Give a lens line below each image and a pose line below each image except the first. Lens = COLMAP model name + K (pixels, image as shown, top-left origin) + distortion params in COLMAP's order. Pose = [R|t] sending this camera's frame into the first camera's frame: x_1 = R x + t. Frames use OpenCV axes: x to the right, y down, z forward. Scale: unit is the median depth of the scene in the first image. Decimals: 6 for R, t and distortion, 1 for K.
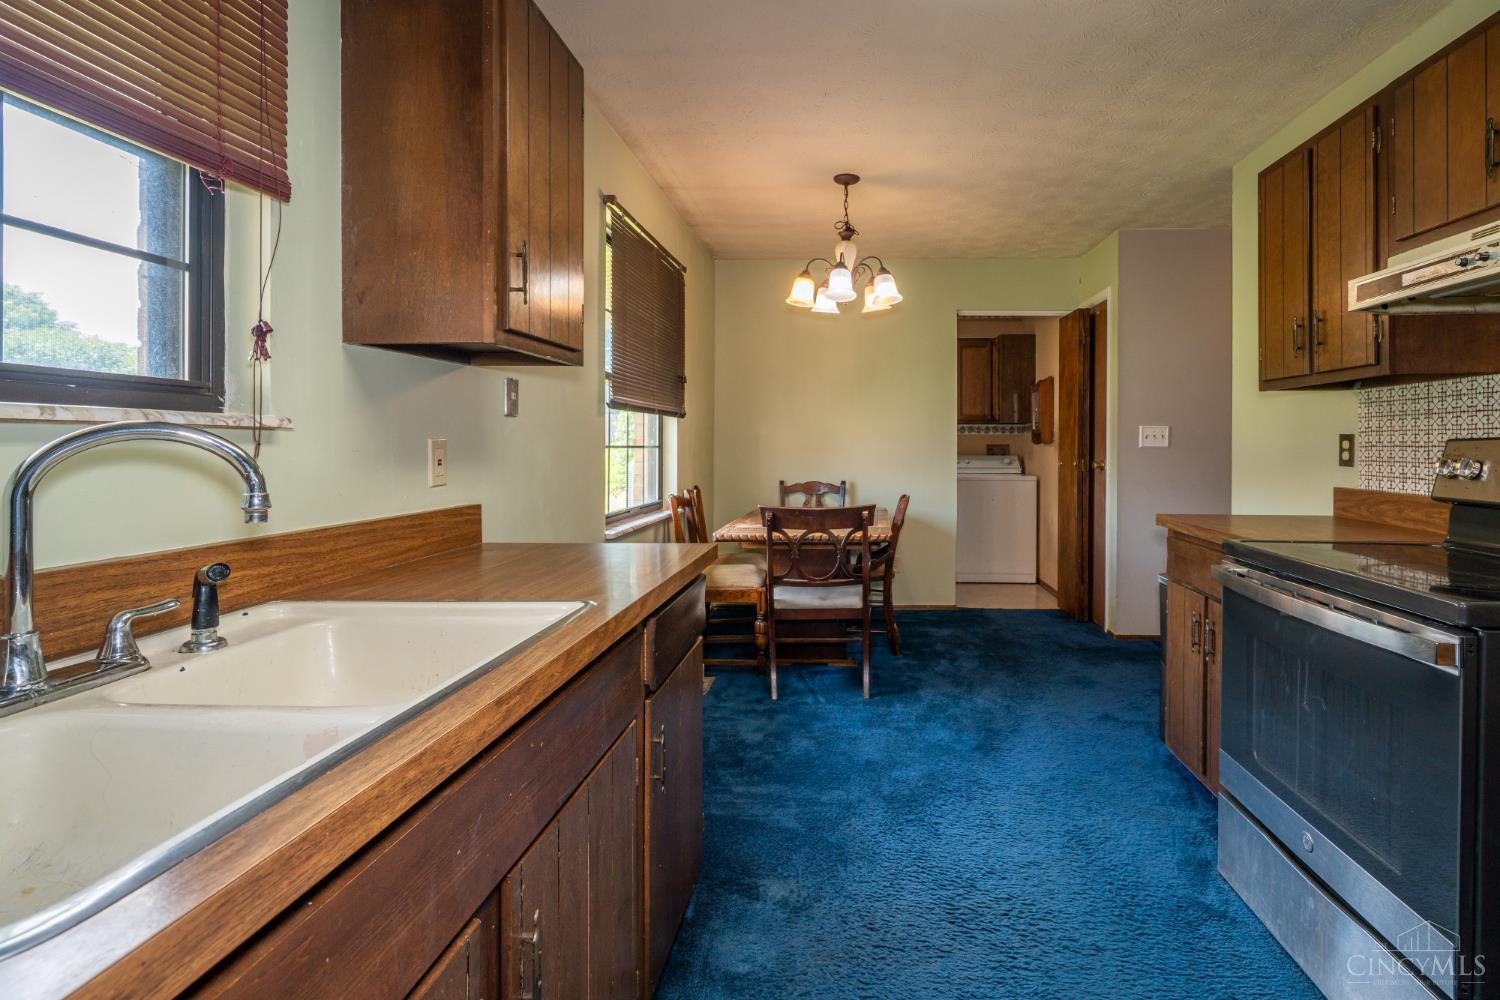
lens RADIAL K [[714.6, 0, 827.7], [0, 714.6, 446.2], [0, 0, 1]] dist [-0.000780, -0.000429]
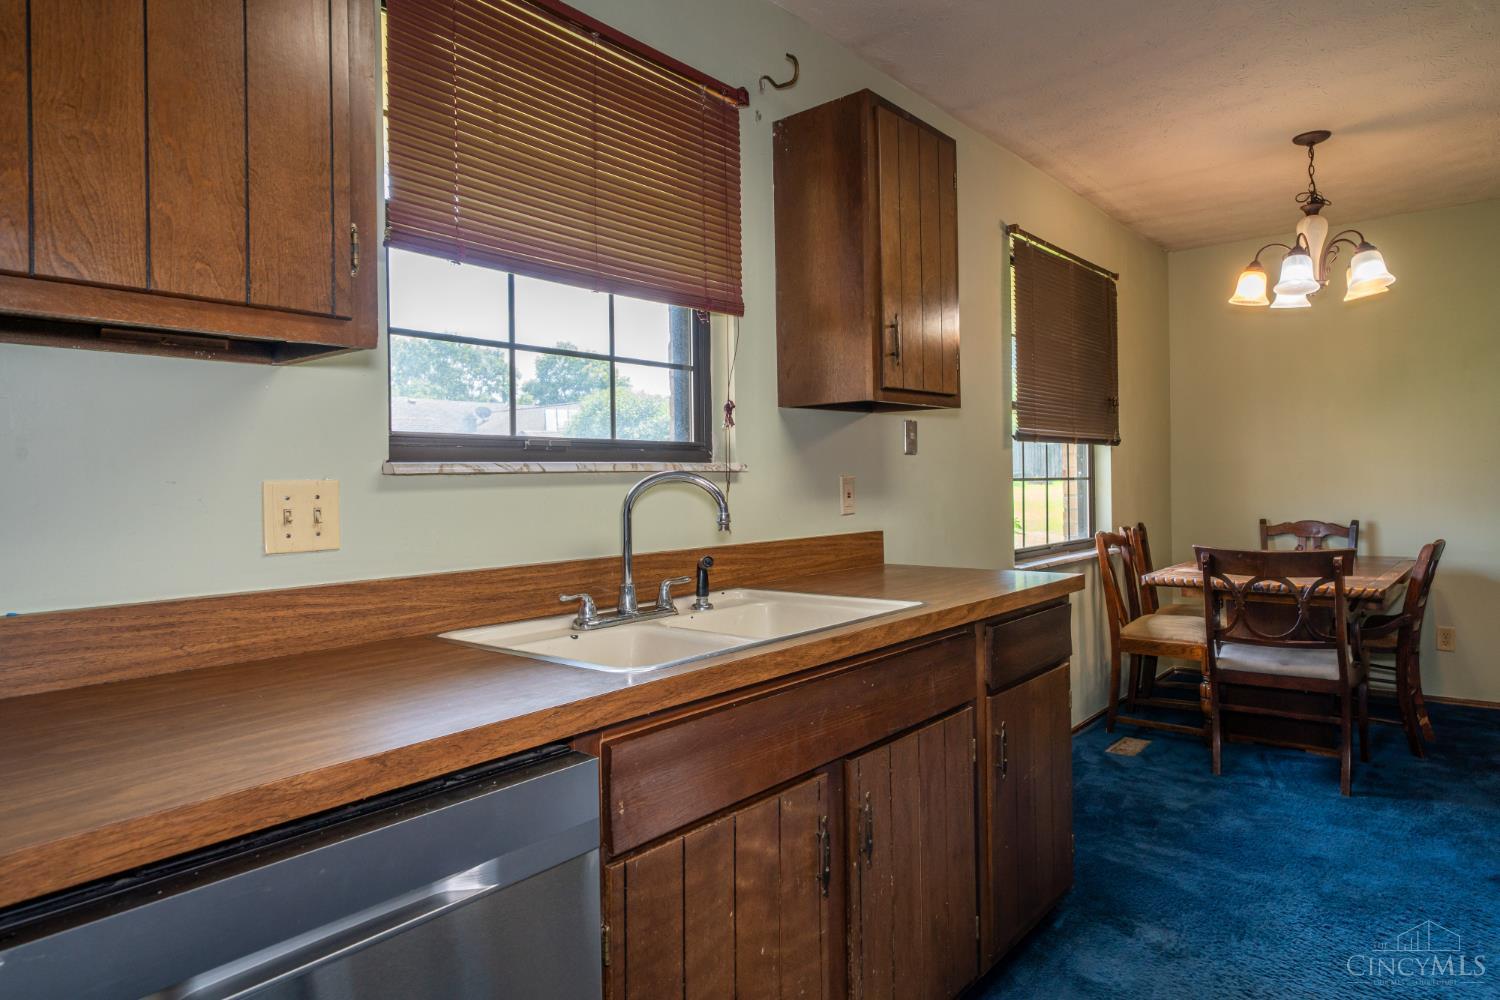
lens RADIAL K [[857.5, 0, 748.6], [0, 857.5, 484.8], [0, 0, 1]] dist [-0.001833, -0.000578]
pose [[0.779351, -0.010206, -0.626505, 0.192605], [0.015319, 0.999879, 0.002769, -0.001638], [0.626400, -0.011756, 0.779413, -0.200383]]
